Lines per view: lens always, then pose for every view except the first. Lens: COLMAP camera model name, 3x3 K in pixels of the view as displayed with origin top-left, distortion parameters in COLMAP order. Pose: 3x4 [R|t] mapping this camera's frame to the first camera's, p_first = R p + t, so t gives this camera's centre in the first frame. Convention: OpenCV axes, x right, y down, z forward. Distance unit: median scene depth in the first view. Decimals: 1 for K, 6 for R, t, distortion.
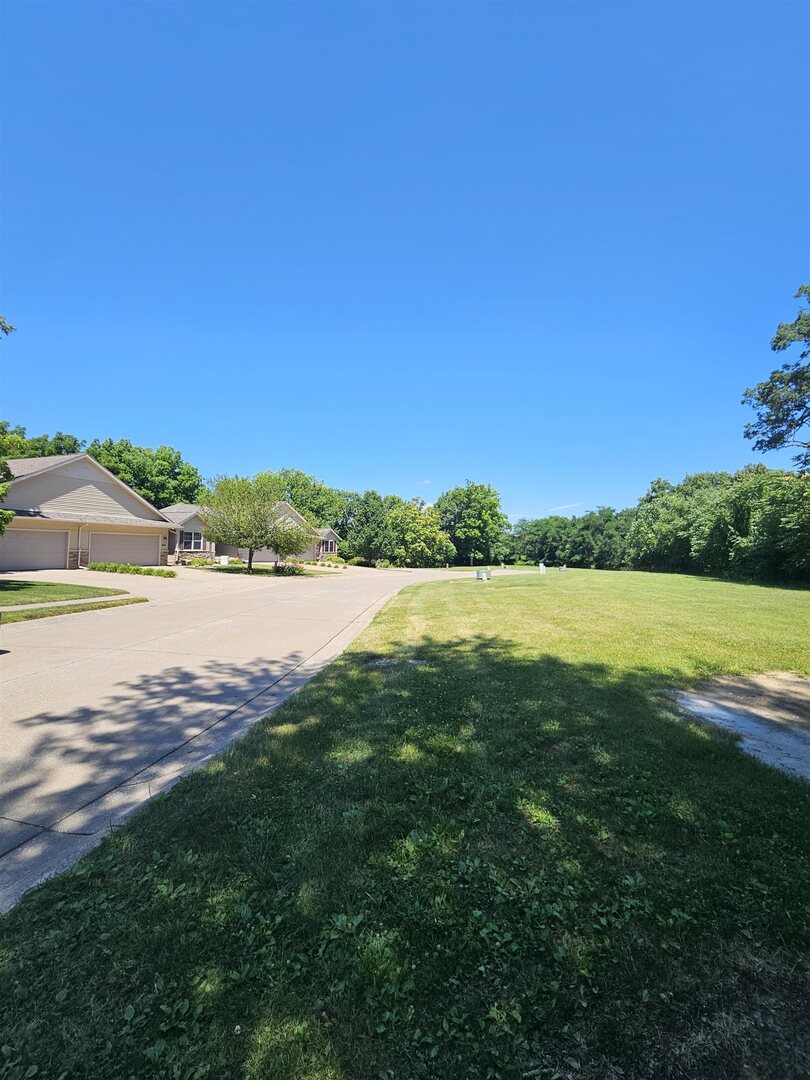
lens RADIAL K [[436.4, 0, 400.2], [0, 436.4, 539.3], [0, 0, 1]] dist [-0.008627, 0.001443]
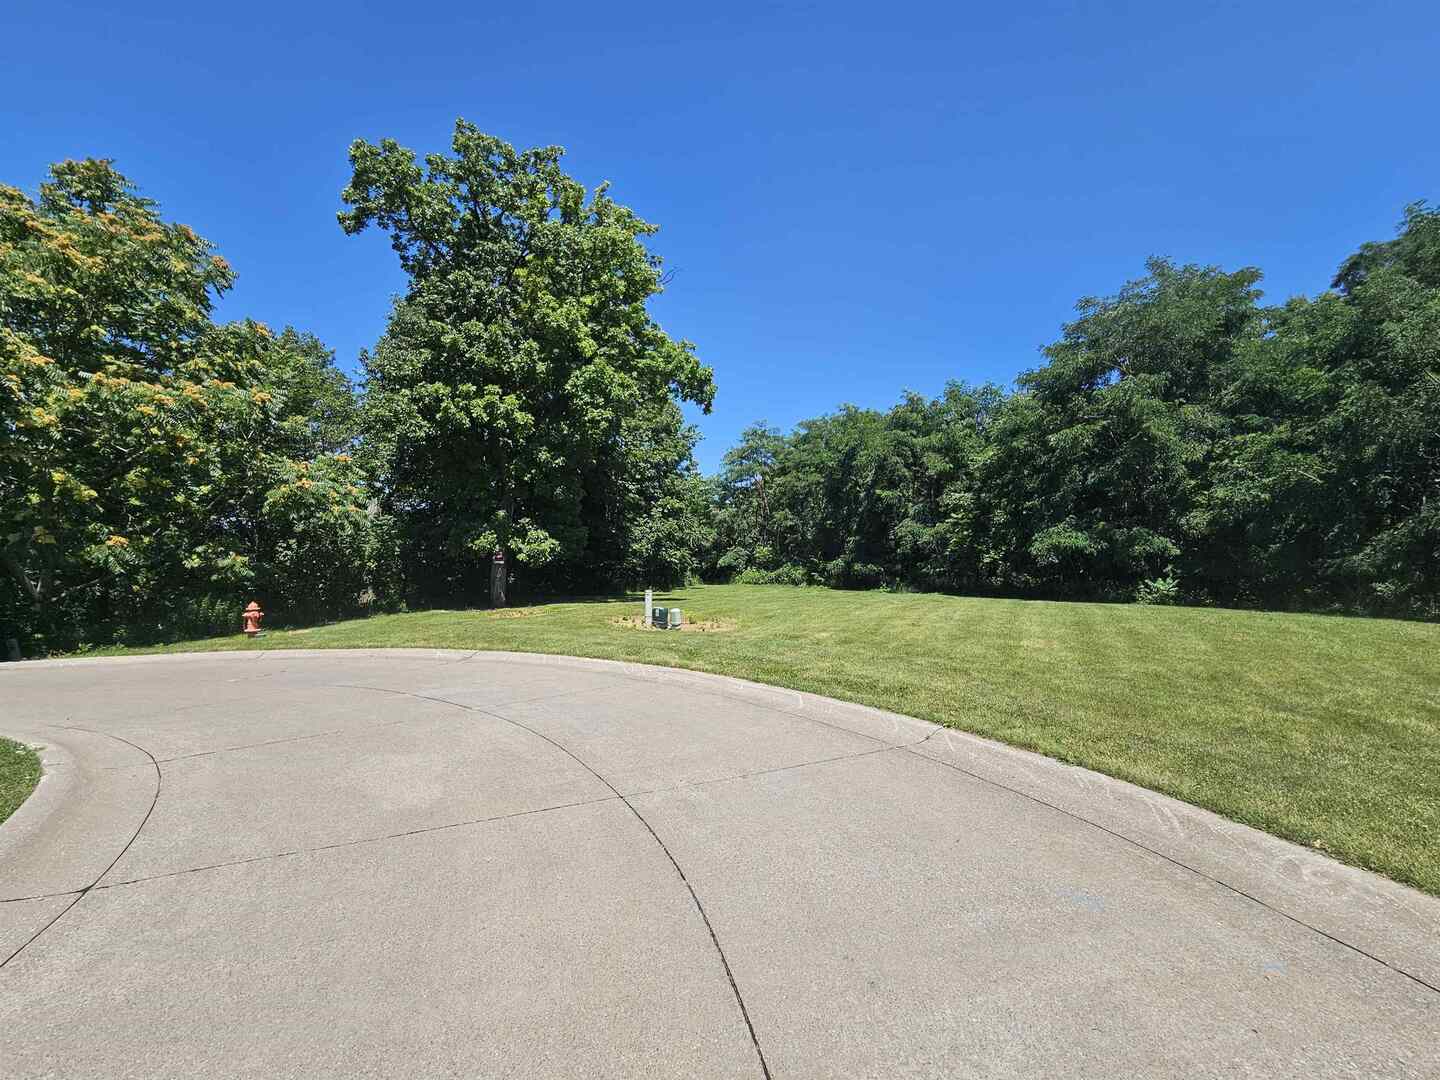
lens RADIAL K [[581.9, 0, 724.9], [0, 581.9, 542.0], [0, 0, 1]] dist [-0.008627, 0.001443]
pose [[0.971213, -0.019354, 0.237427, 0.197439], [0.019325, 0.999810, 0.002449, 0.036784], [-0.237429, 0.002210, 0.971402, 0.743907]]
